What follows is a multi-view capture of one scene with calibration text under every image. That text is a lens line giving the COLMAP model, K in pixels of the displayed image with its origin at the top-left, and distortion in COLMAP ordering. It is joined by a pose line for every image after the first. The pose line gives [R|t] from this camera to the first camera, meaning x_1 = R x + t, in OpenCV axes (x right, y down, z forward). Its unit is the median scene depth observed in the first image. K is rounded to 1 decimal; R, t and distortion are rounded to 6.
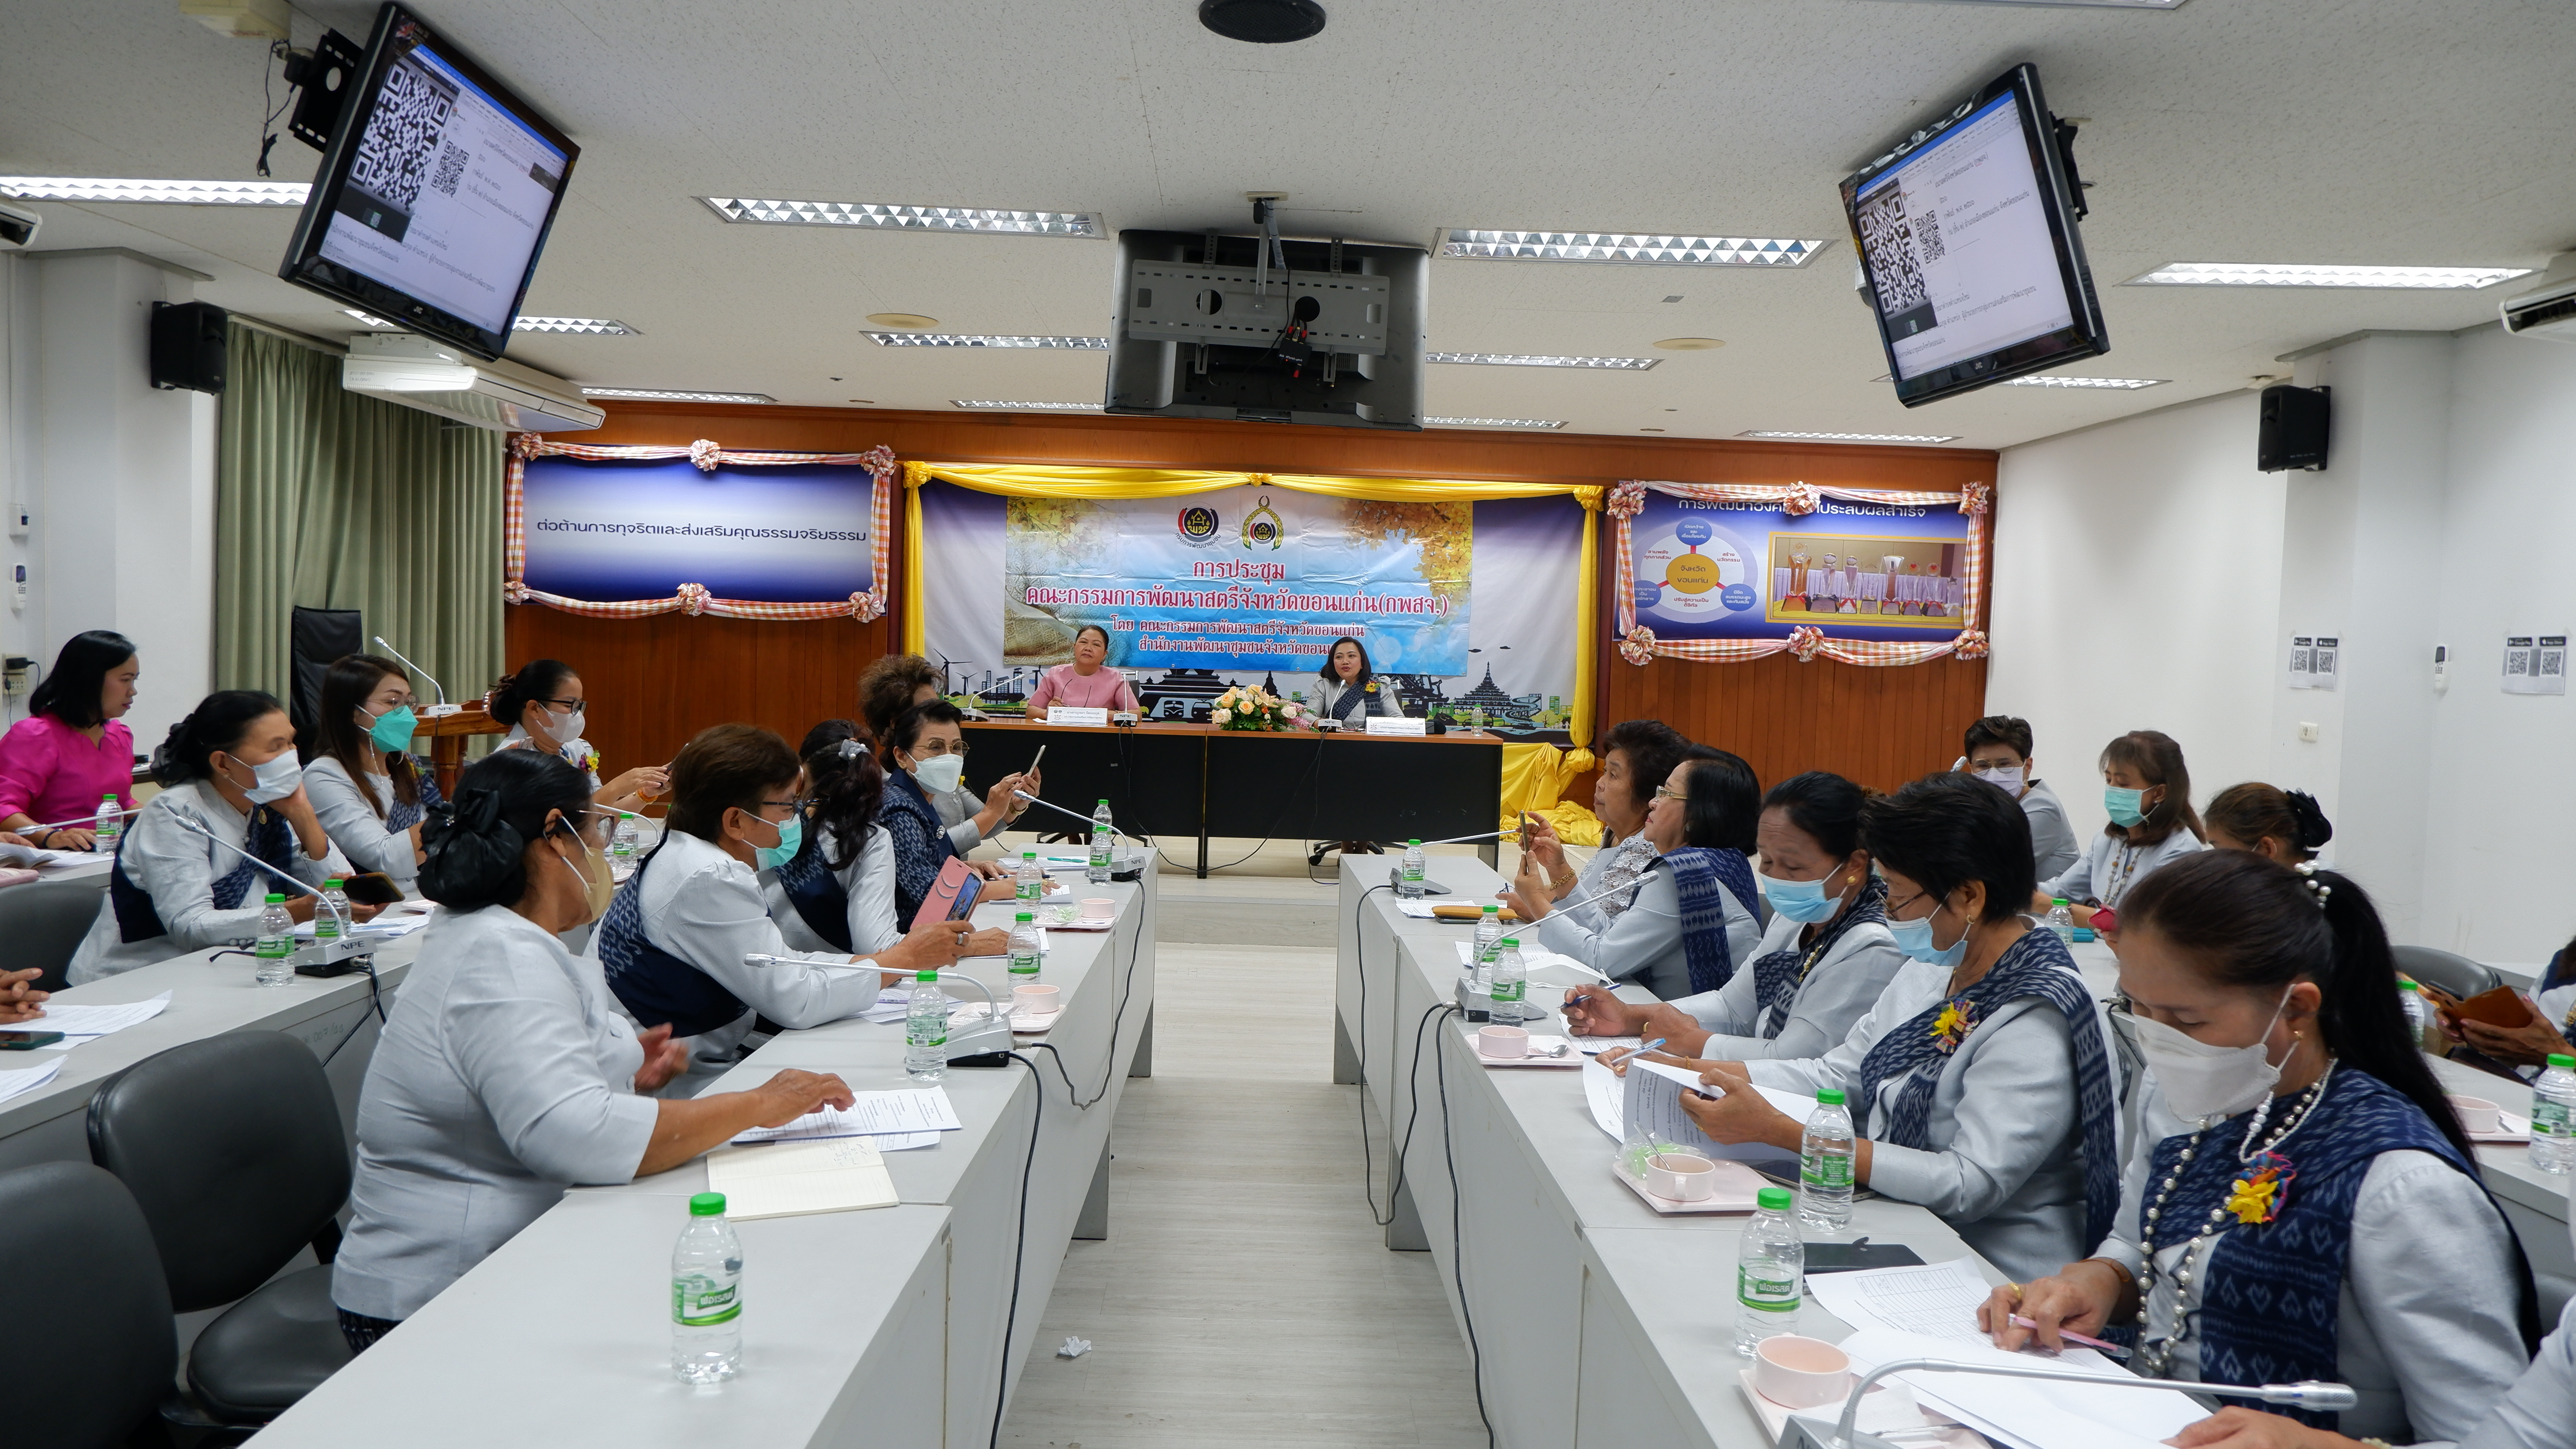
lens RADIAL K [[1716.0, 0, 1258.7], [0, 1716.0, 728.6], [0, 0, 1]] dist [0.001368, -0.000574]
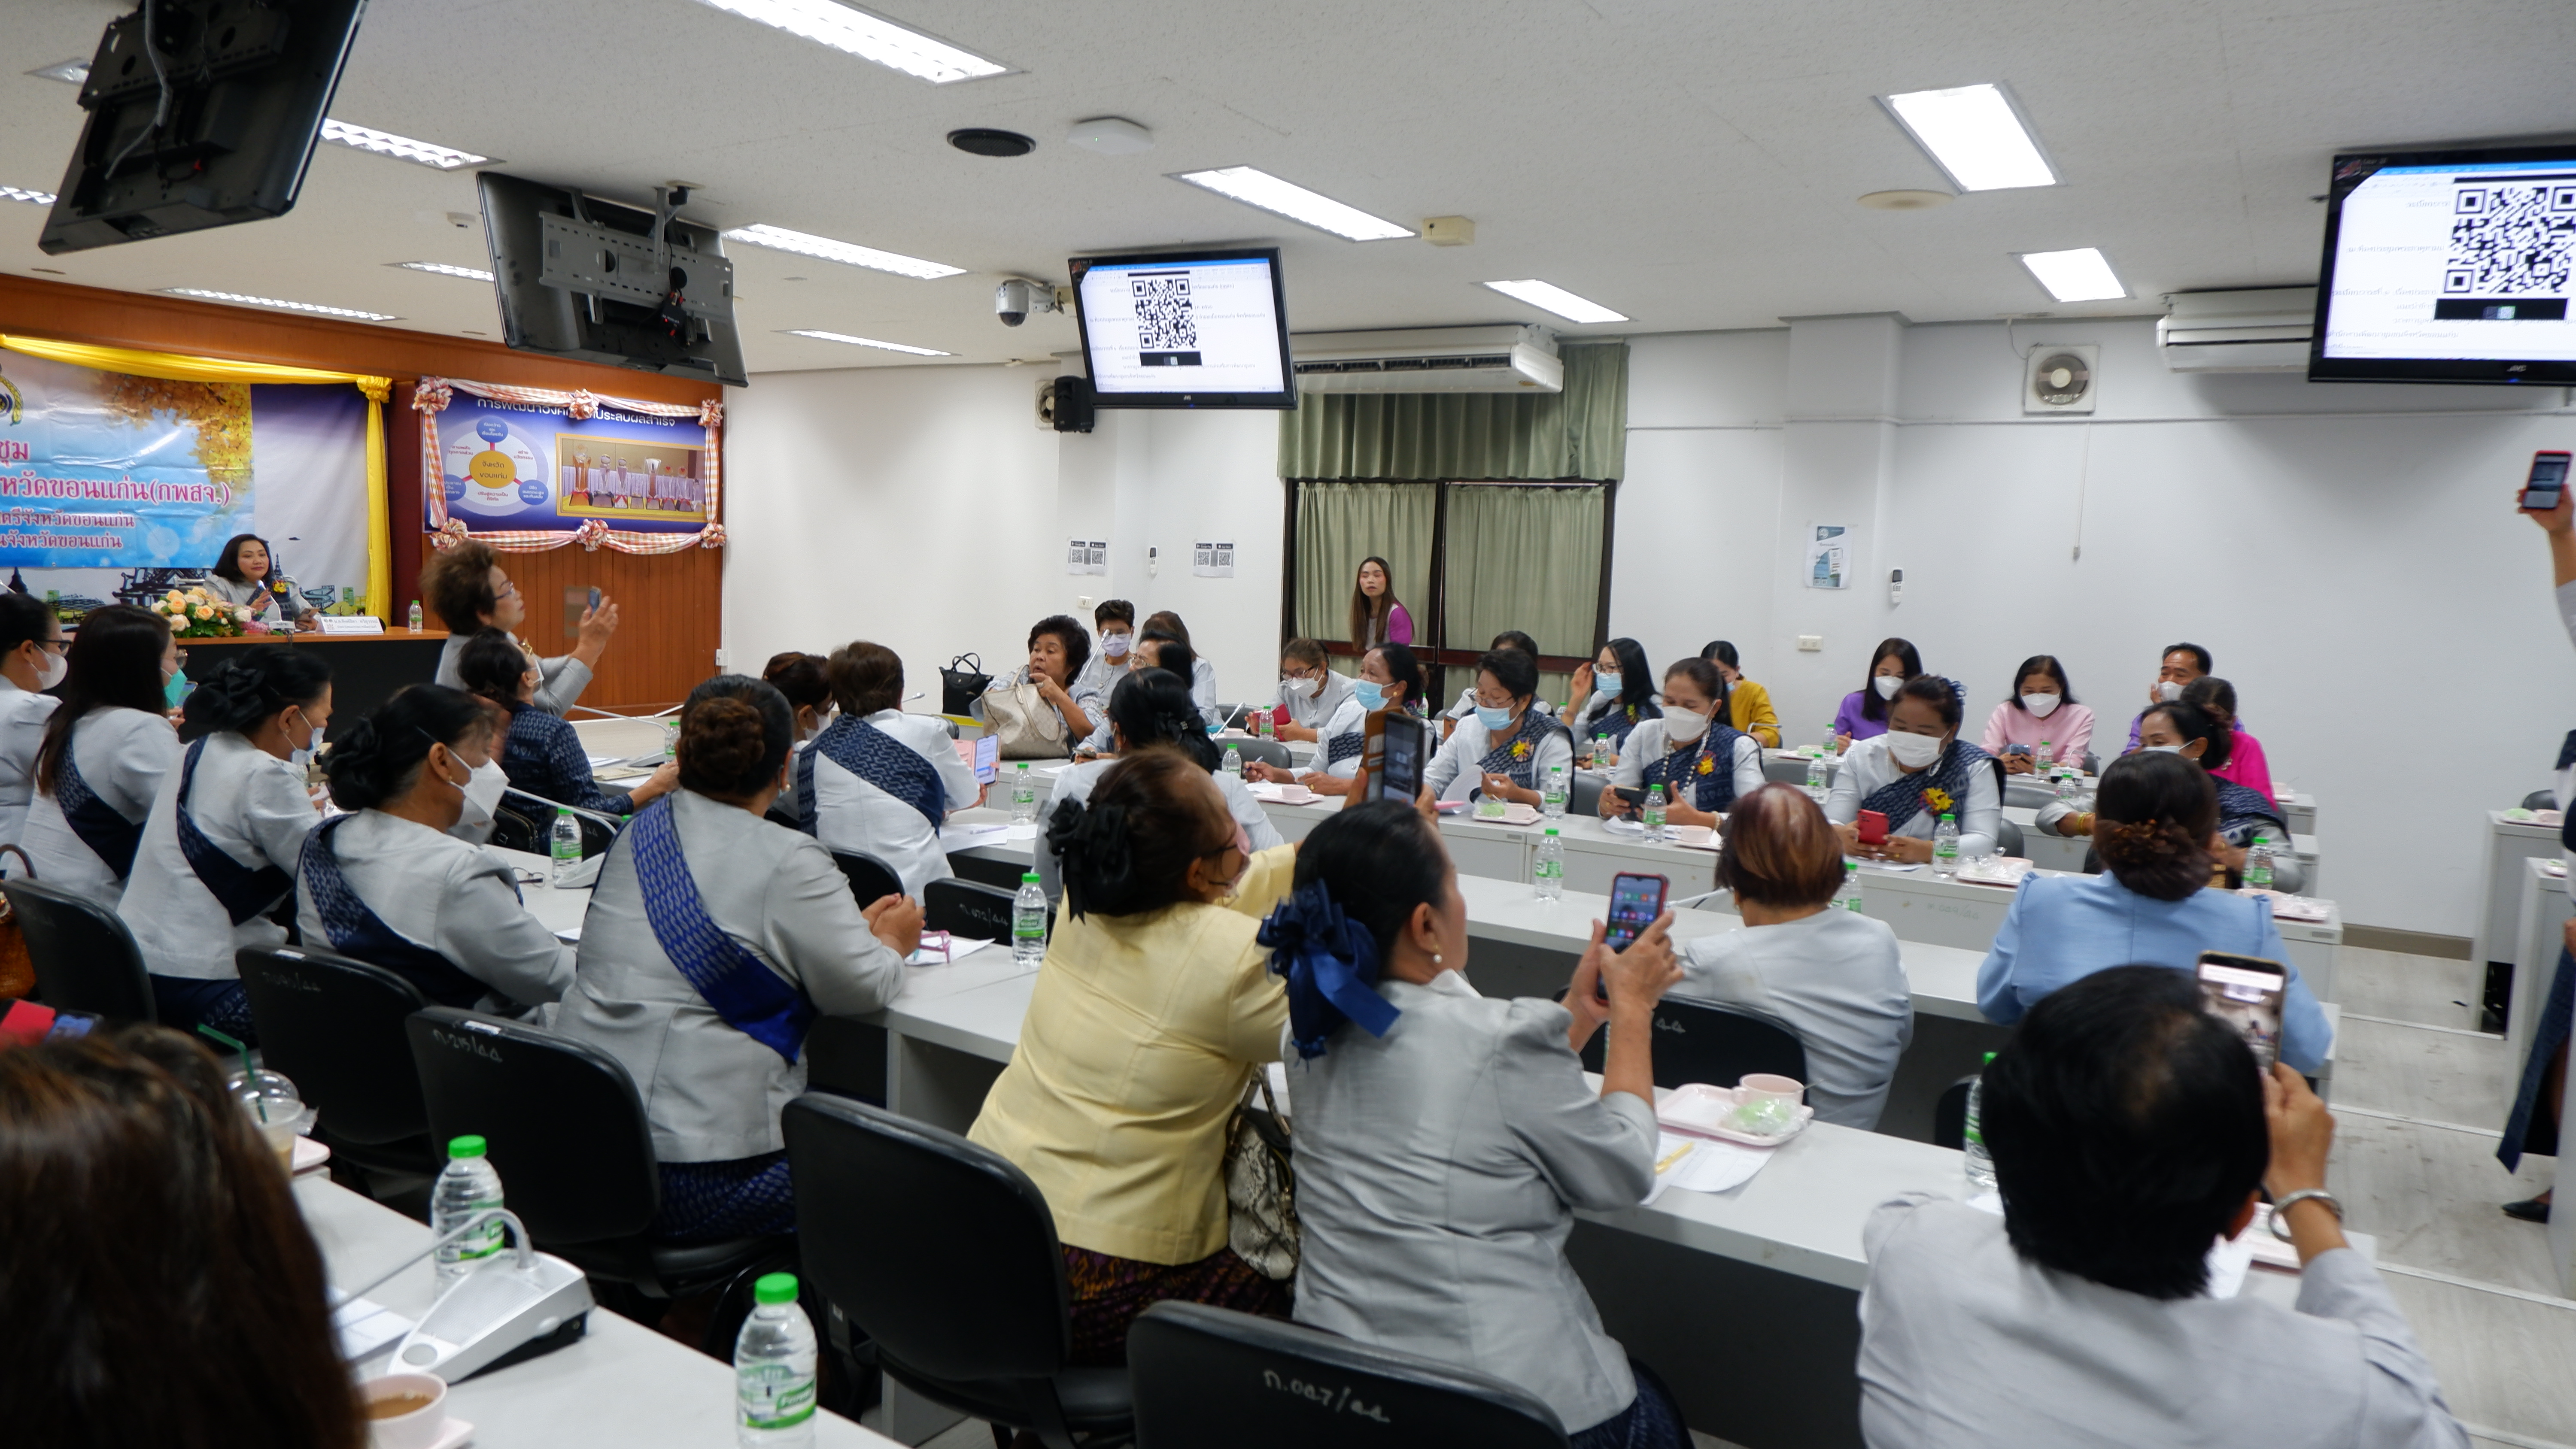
lens RADIAL K [[1729.7, 0, 1288.0], [0, 1729.7, 724.5], [0, 0, 1]] dist [-0.010227, 0.001226]
pose [[0.550485, -0.092979, 0.829651, -0.380193], [0.027703, 0.995266, 0.093158, -0.018608], [-0.834385, -0.028298, 0.550455, -0.007685]]
